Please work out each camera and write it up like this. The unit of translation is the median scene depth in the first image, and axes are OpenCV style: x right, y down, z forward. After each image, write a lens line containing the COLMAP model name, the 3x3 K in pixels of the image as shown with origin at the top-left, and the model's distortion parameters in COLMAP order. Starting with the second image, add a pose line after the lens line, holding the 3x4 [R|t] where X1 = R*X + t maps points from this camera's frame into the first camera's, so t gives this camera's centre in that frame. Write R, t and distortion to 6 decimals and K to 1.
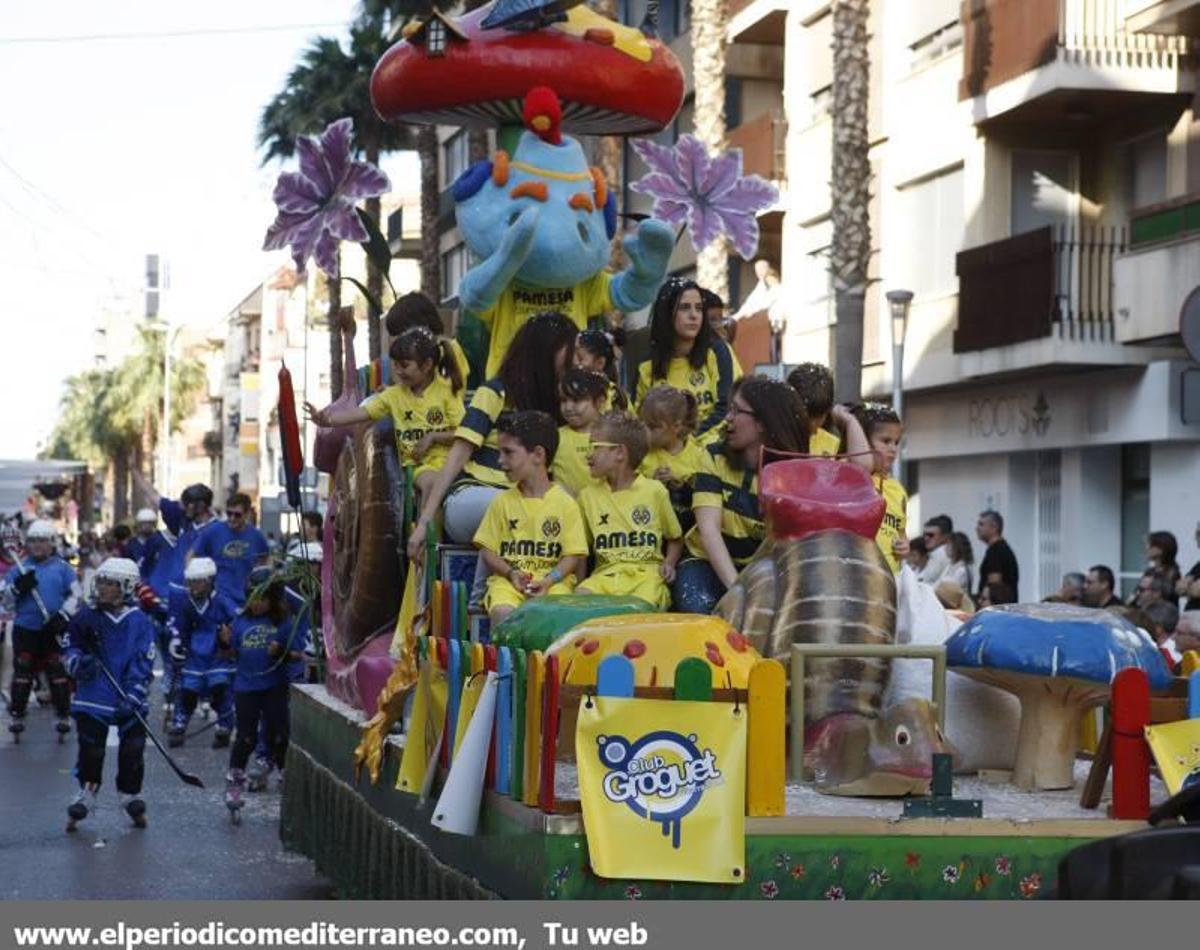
lens RADIAL K [[2567.8, 0, 650.0], [0, 2567.8, 479.0], [0, 0, 1]] dist [0.113802, 0.486552]
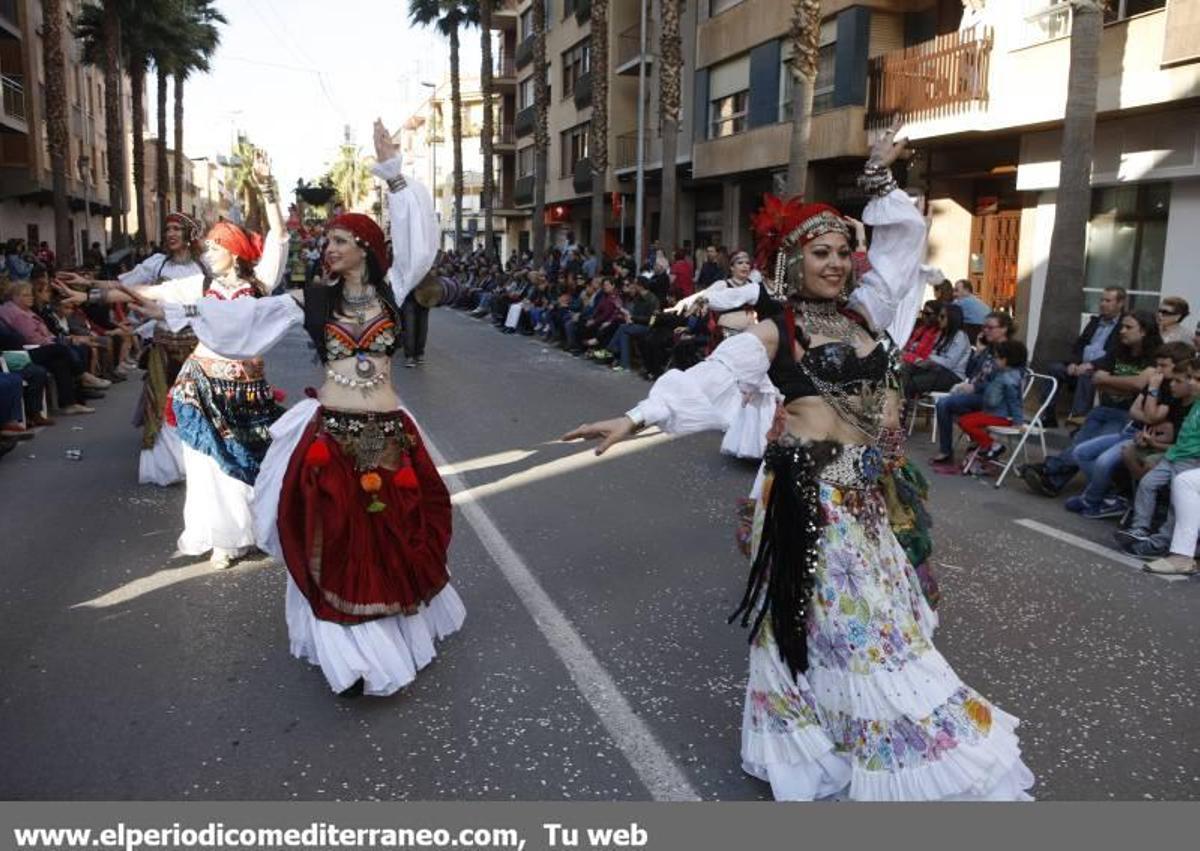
lens RADIAL K [[942.2, 0, 600.0], [0, 942.2, 425.5], [0, 0, 1]] dist [-0.051097, 0.001776]
pose [[0.997764, -0.001637, 0.066811, -0.426012], [-0.011989, 0.979099, 0.203032, 0.042330], [-0.065747, -0.203379, 0.976890, 2.155938]]
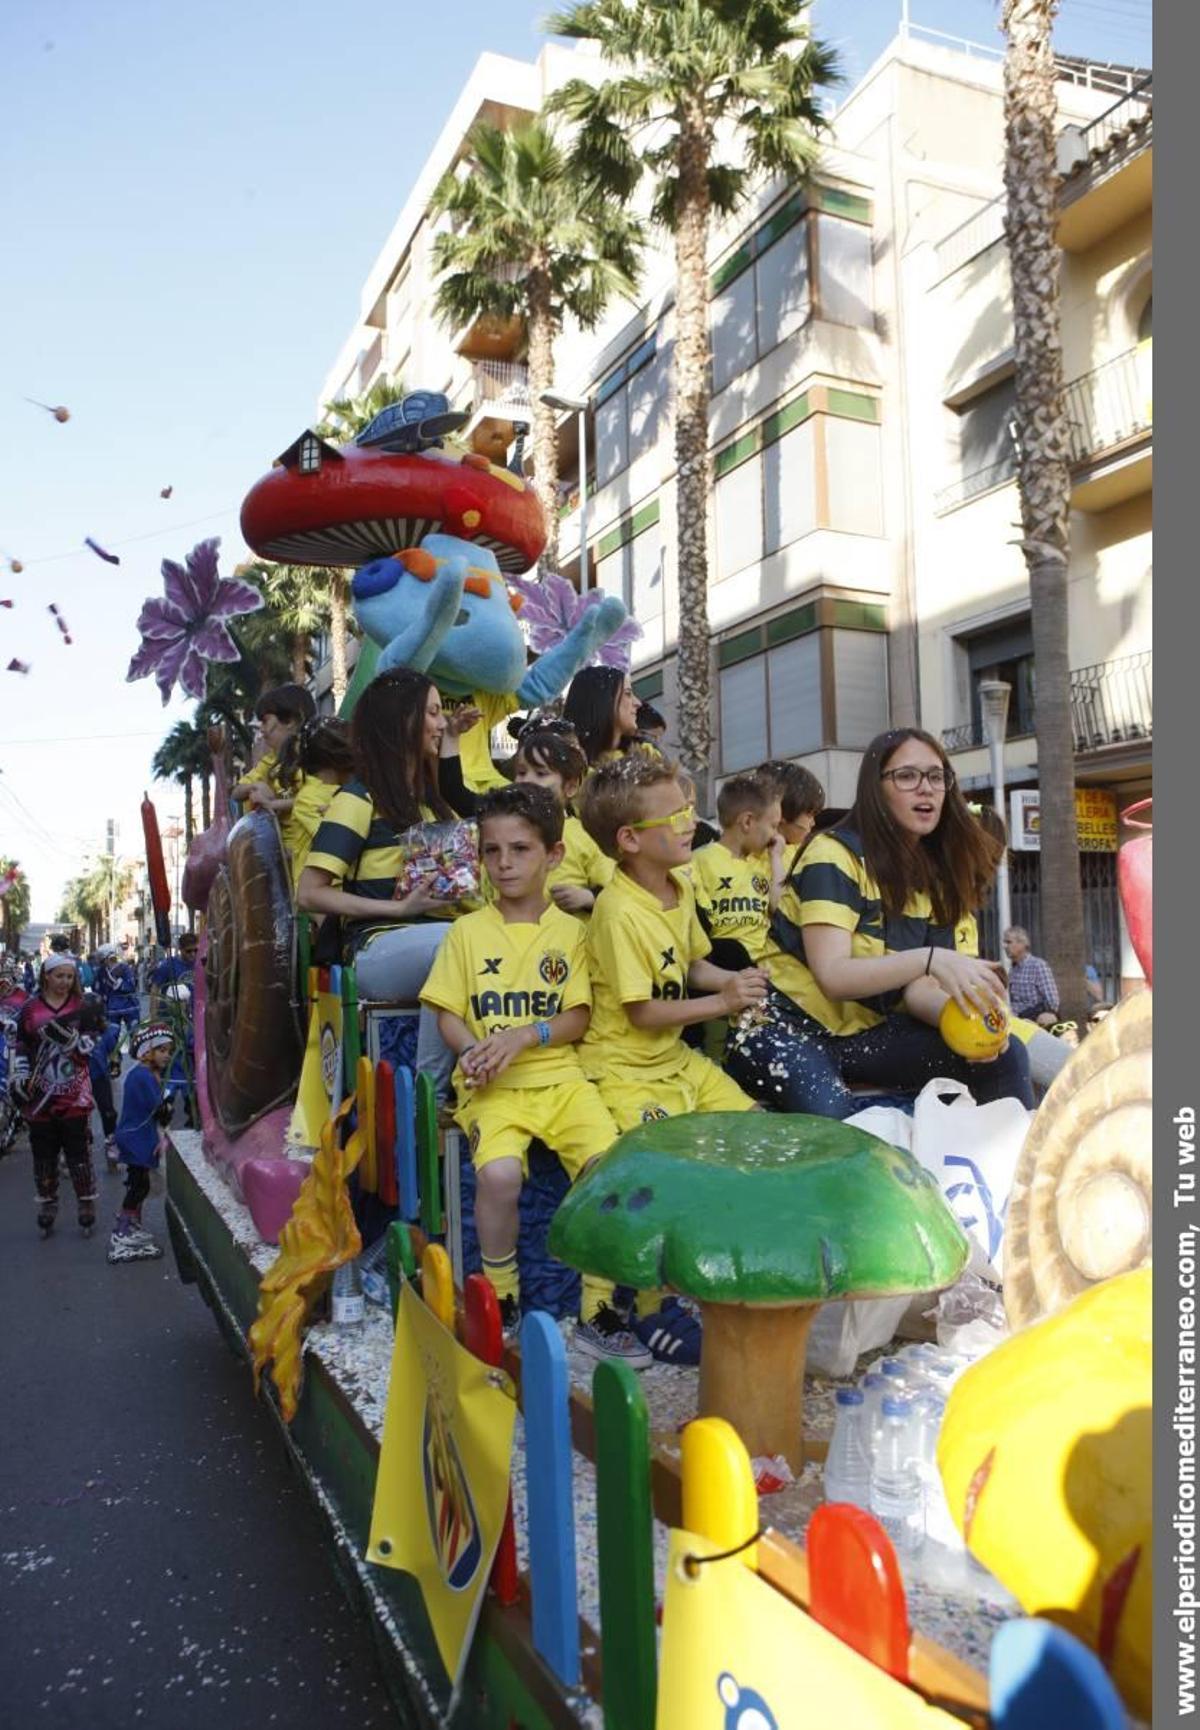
lens RADIAL K [[1259.1, 0, 556.2], [0, 1259.1, 862.4], [0, 0, 1]] dist [-0.106481, 0.000357]
pose [[0.988025, -0.023079, 0.152561, -0.065178], [0.030446, 0.998471, -0.046132, 0.004360], [-0.151263, 0.050224, 0.987217, 0.529875]]
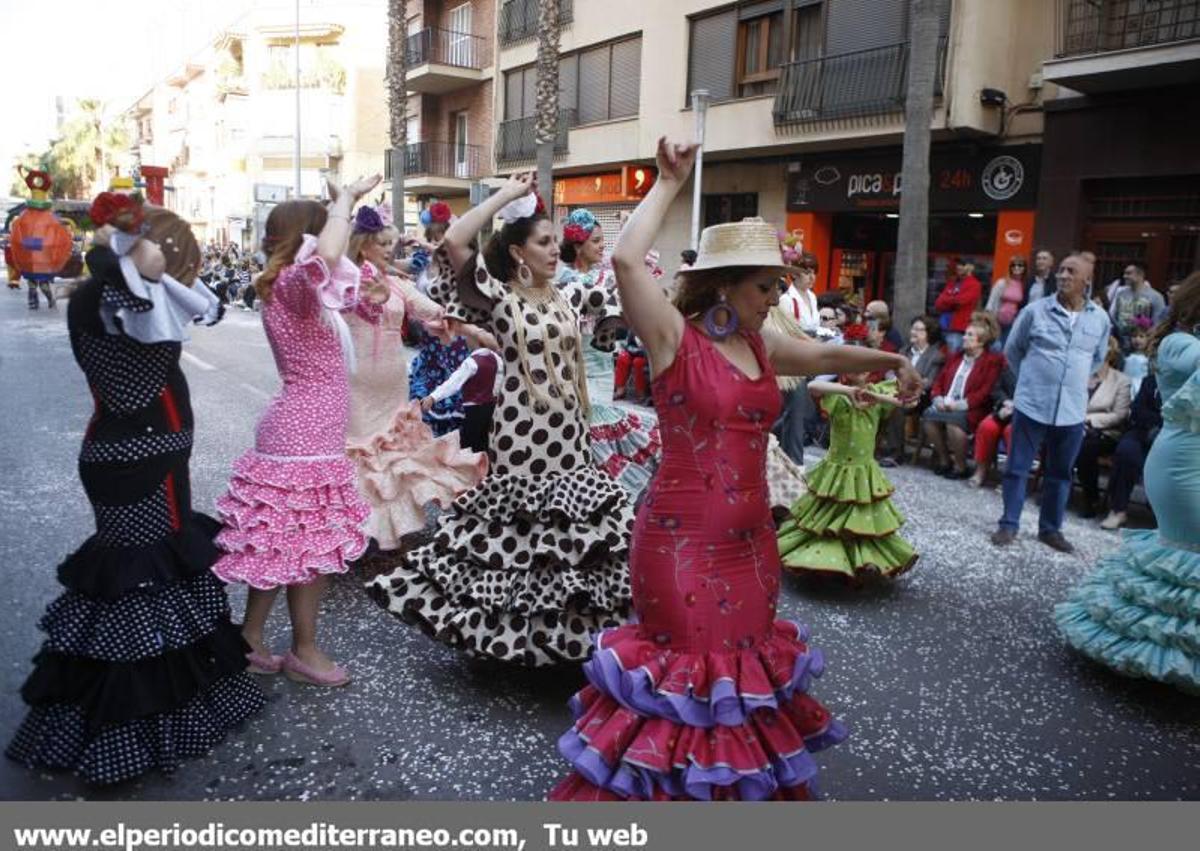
lens RADIAL K [[826.8, 0, 601.9], [0, 826.8, 400.0], [0, 0, 1]] dist [-0.104008, 0.064867]
pose [[0.916454, -0.035322, 0.398578, -1.056542], [-0.045610, 0.980383, 0.191753, 0.094122], [-0.397532, -0.193912, 0.896865, 4.174963]]
